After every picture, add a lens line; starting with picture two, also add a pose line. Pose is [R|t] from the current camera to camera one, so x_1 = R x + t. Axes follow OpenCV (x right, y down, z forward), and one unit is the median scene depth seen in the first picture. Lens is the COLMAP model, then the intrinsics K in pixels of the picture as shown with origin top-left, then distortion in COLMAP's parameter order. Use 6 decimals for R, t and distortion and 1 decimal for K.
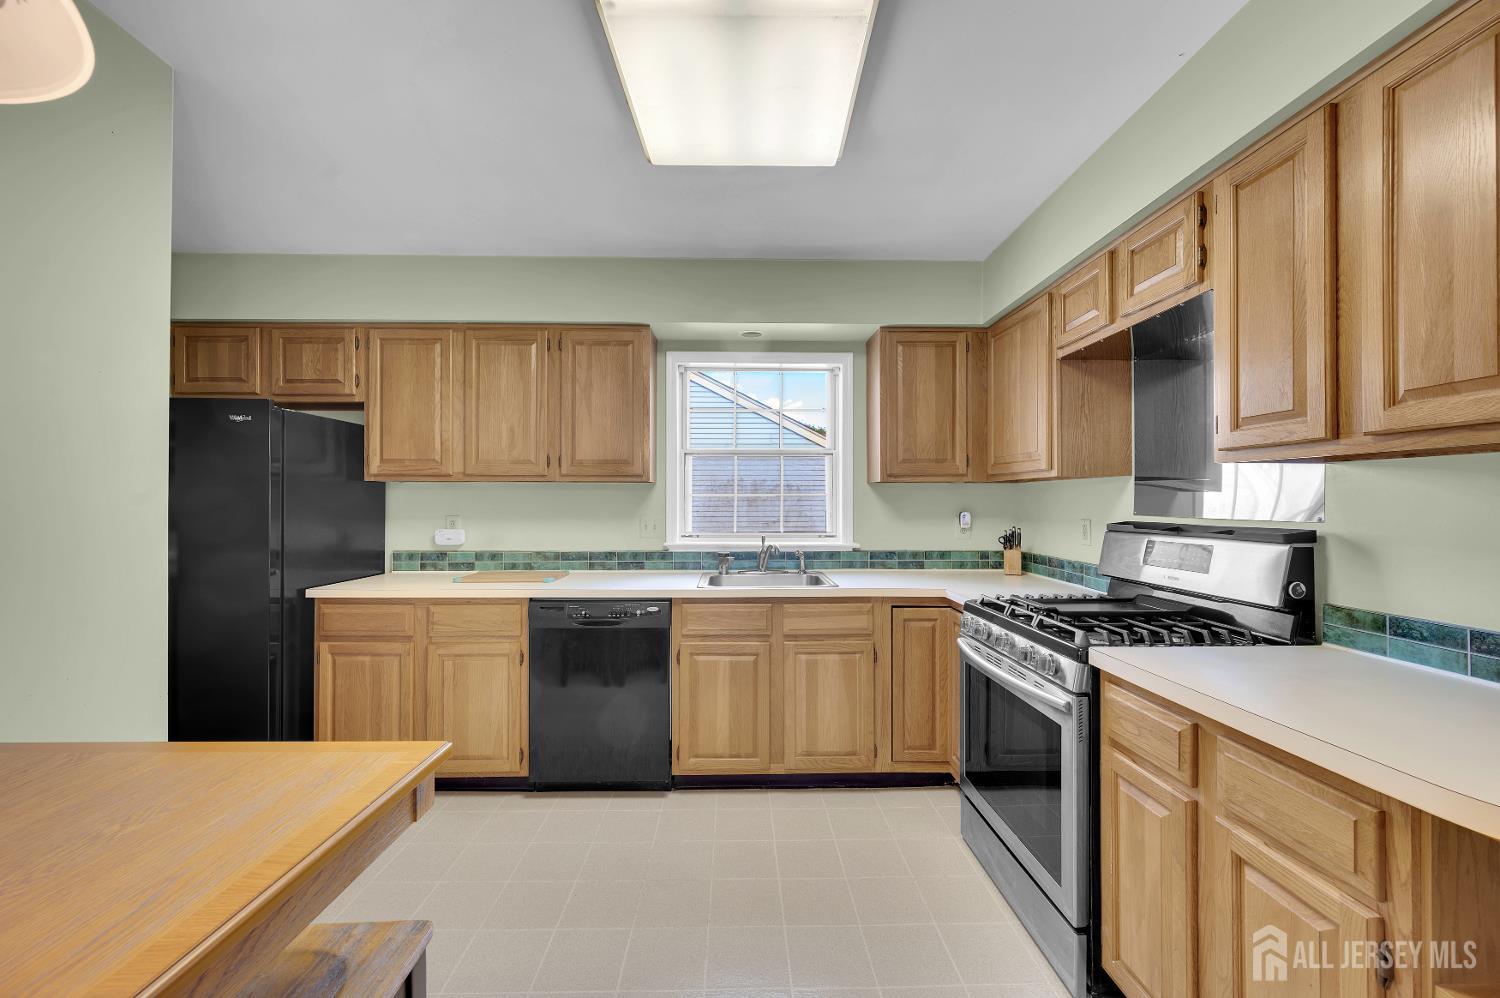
lens RADIAL K [[597.7, 0, 748.5], [0, 597.7, 497.9], [0, 0, 1]] dist [0.001022, -0.000070]
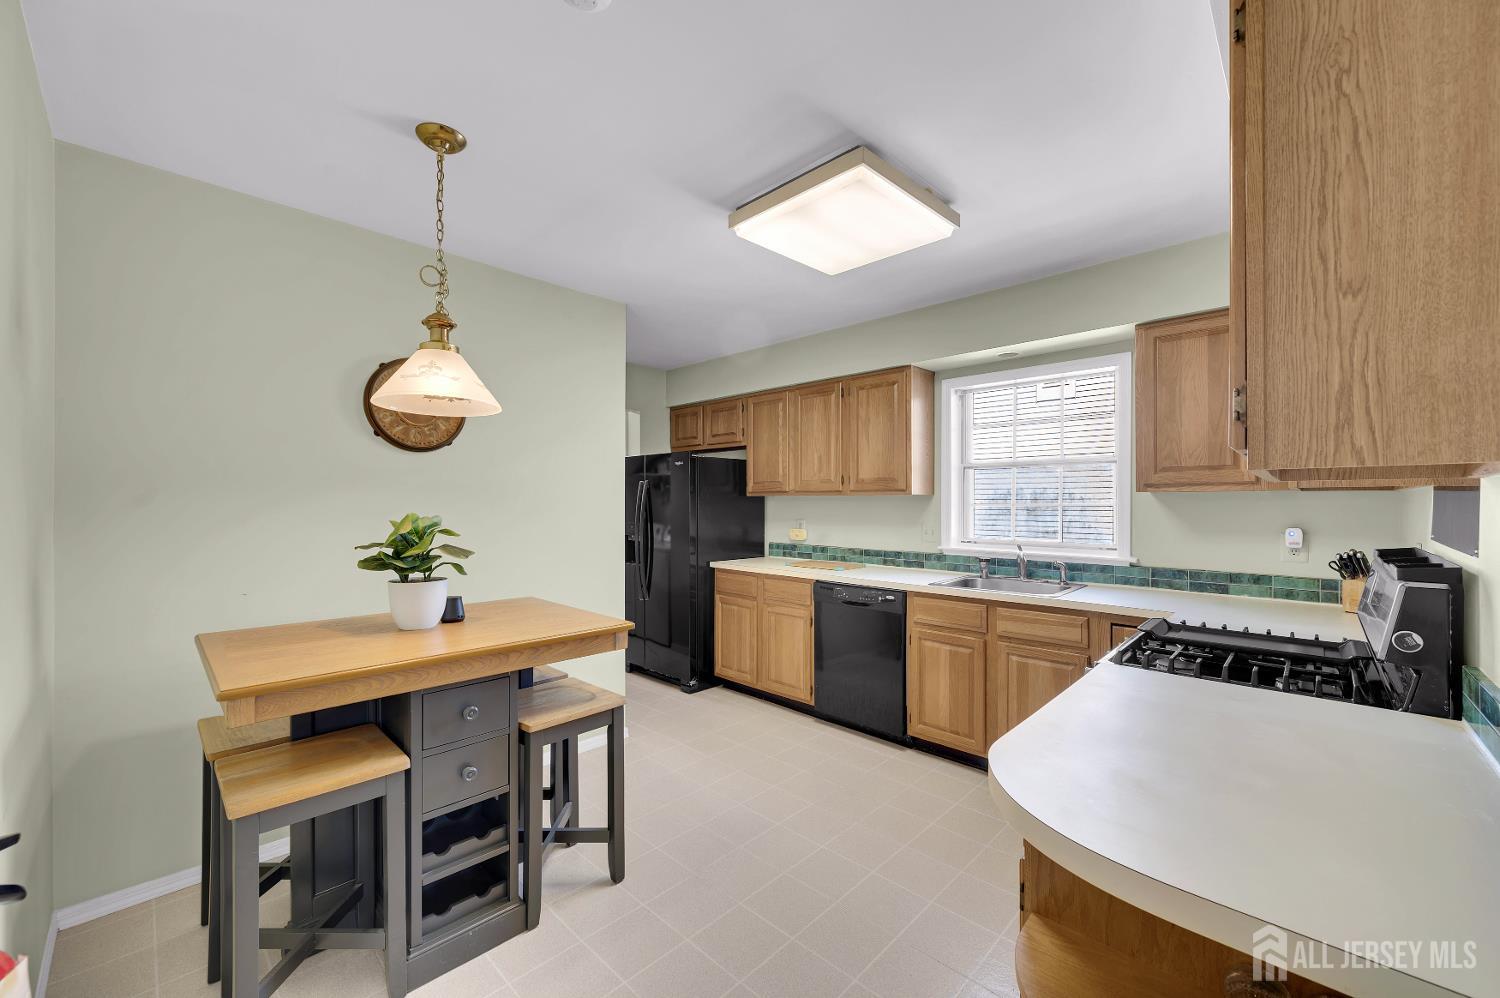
lens RADIAL K [[597.7, 0, 738.7], [0, 597.7, 502.6], [0, 0, 1]] dist [0.001022, -0.000070]
pose [[0.690686, 0.000007, -0.723155, 0.469978], [0.004011, 0.999985, 0.003841, -0.017674], [0.723144, -0.005554, 0.690675, -0.088016]]
